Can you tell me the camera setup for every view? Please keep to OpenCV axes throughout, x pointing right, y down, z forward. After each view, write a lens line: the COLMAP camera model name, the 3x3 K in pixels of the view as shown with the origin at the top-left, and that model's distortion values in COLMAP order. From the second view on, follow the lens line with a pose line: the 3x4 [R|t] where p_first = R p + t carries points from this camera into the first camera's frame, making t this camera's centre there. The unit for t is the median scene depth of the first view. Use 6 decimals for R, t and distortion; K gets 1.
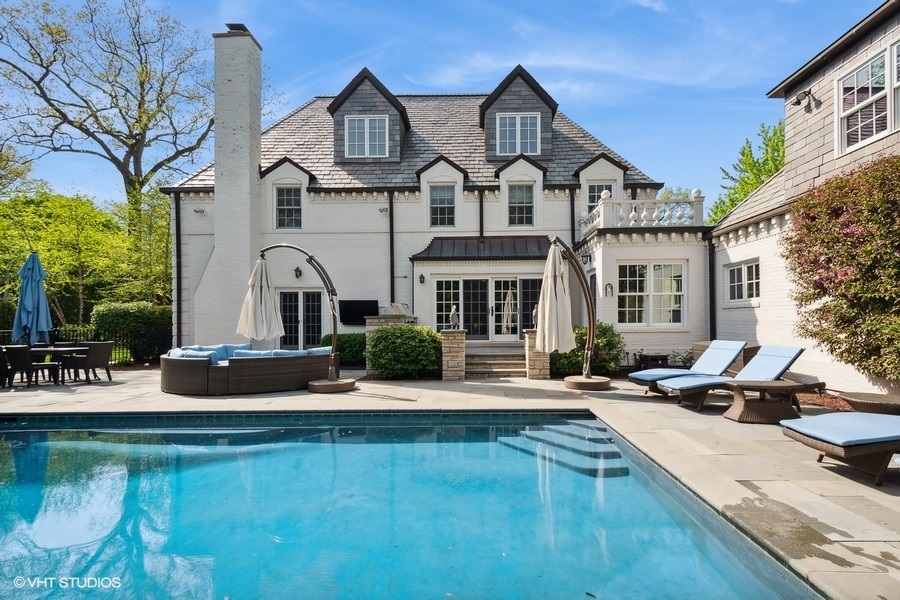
lens RADIAL K [[397.5, 0, 468.0], [0, 397.5, 320.0], [0, 0, 1]] dist [0.017163, -0.000294]
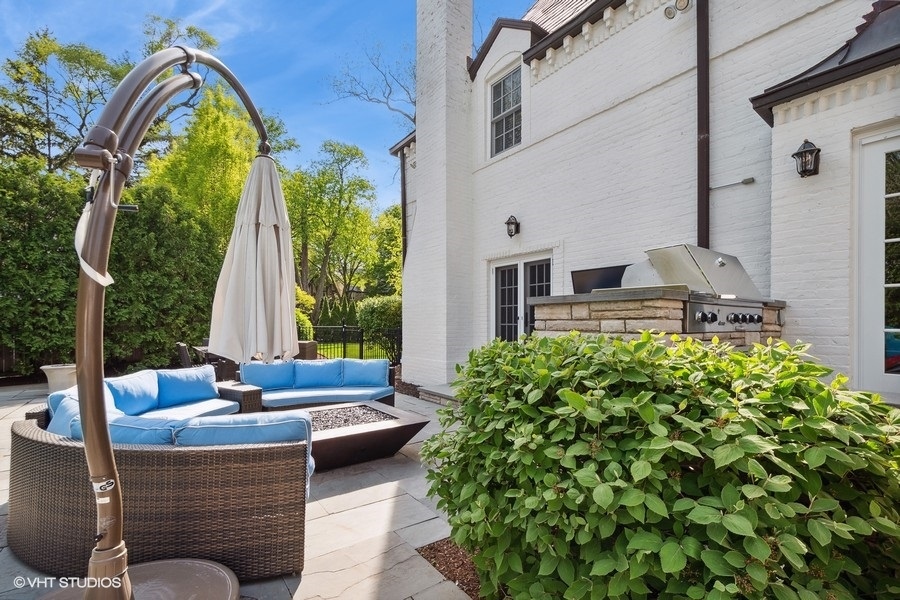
lens RADIAL K [[403.2, 0, 474.4], [0, 403.2, 325.5], [0, 0, 1]] dist [-0.000540, -0.000118]
pose [[0.642394, 0.012609, -0.766271, -0.048405], [-0.004796, 0.999911, 0.012432, 0.005735], [0.766359, -0.004311, 0.642398, 0.618656]]
